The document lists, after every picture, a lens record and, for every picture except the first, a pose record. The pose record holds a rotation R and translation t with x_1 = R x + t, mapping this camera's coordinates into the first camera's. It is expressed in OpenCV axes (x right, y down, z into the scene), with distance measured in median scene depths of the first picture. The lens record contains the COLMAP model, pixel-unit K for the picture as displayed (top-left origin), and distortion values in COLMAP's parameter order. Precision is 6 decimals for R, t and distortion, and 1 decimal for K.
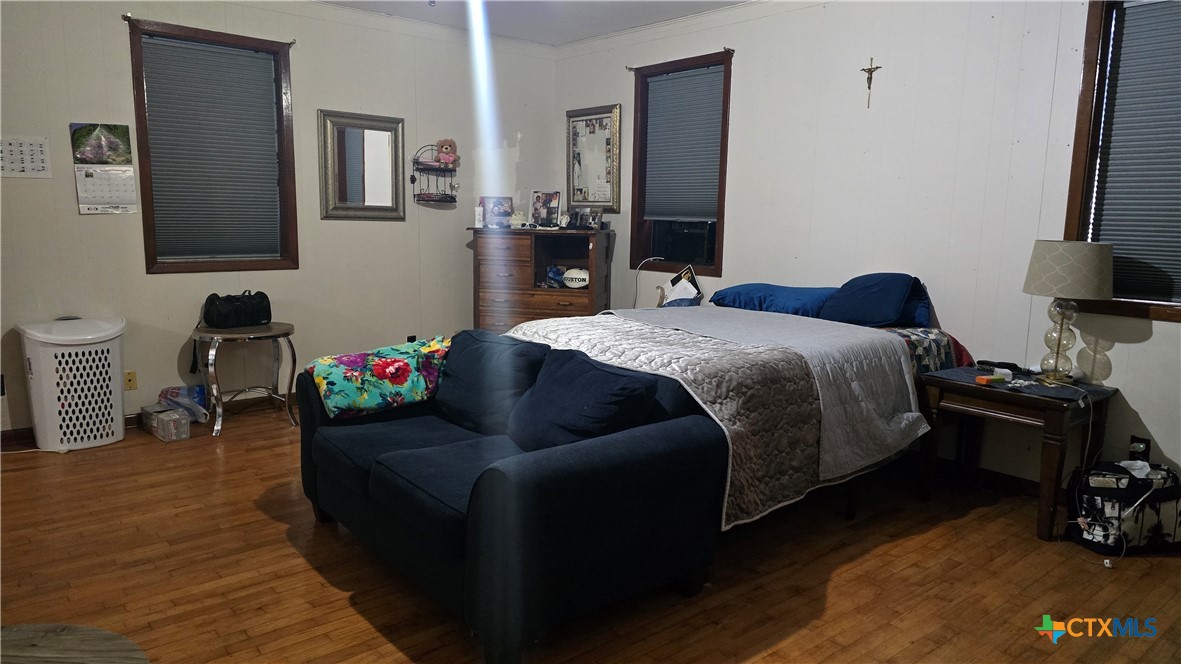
lens RADIAL K [[776.2, 0, 587.0], [0, 776.2, 328.0], [0, 0, 1]] dist [0.074145, -0.071630]
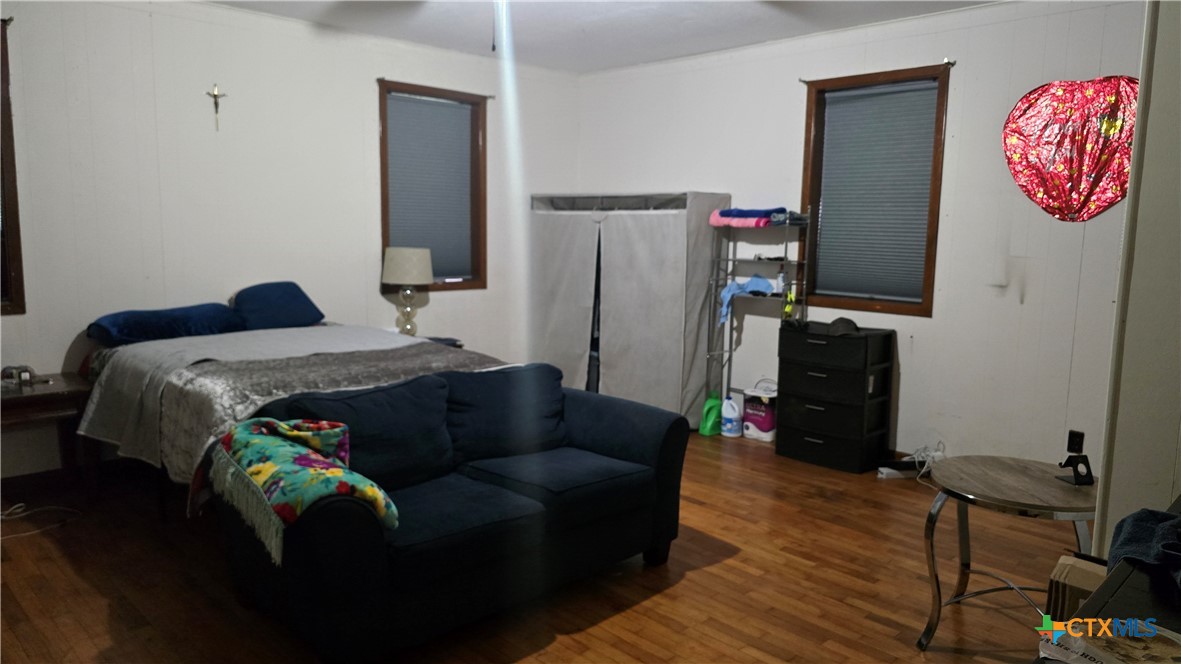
lens RADIAL K [[781.6, 0, 593.5], [0, 781.6, 321.4], [0, 0, 1]] dist [0.096253, -0.118118]
pose [[-0.075311, -0.139891, 0.987299, -1.219515], [0.135439, 0.979500, 0.149117, -0.189855], [-0.987919, 0.144949, -0.054820, 0.944889]]
